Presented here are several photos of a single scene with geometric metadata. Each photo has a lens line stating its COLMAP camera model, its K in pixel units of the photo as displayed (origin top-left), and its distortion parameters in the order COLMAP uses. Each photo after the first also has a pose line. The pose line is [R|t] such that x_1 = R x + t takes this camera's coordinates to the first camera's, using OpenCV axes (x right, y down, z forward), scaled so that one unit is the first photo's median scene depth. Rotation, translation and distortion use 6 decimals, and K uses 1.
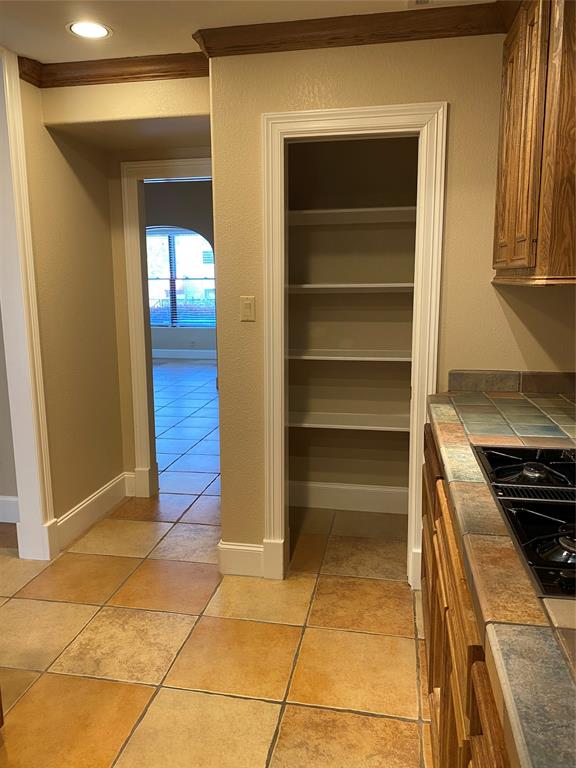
lens RADIAL K [[584.9, 0, 277.5], [0, 584.9, 376.8], [0, 0, 1]] dist [0.037399, -0.037633]
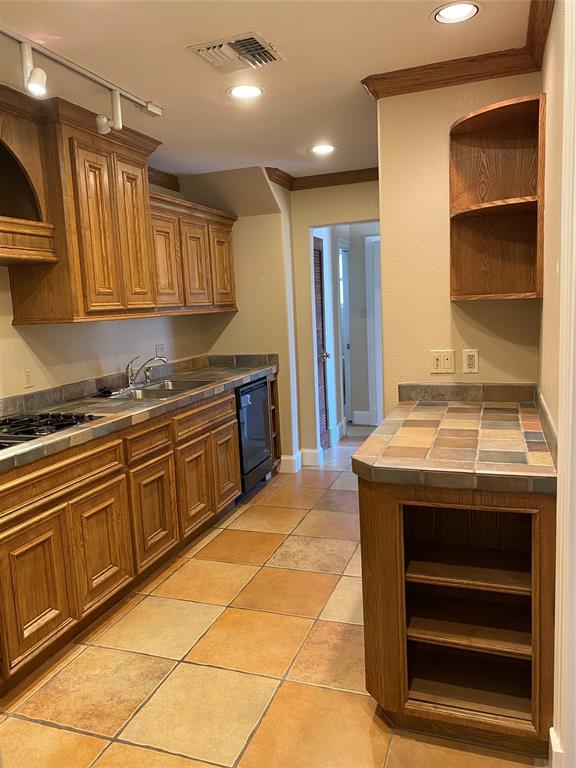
lens RADIAL K [[584.9, 0, 288.6], [0, 584.9, 382.7], [0, 0, 1]] dist [0.037399, -0.037633]
pose [[-0.988183, 0.037094, 0.148721, -0.339639], [0.080554, 0.951160, 0.298002, -0.224507], [-0.130403, 0.306461, -0.942909, 1.283468]]
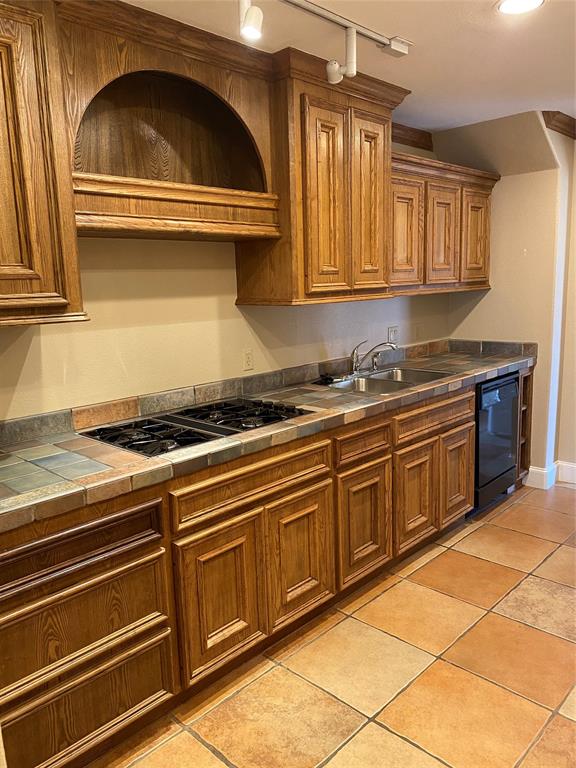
lens RADIAL K [[584.9, 0, 288.5], [0, 584.9, 383.3], [0, 0, 1]] dist [0.037399, -0.037633]
pose [[-0.841166, -0.054311, 0.538043, -0.330396], [0.132202, 0.944102, 0.301982, -0.218294], [-0.524369, 0.325148, -0.786967, 1.195156]]
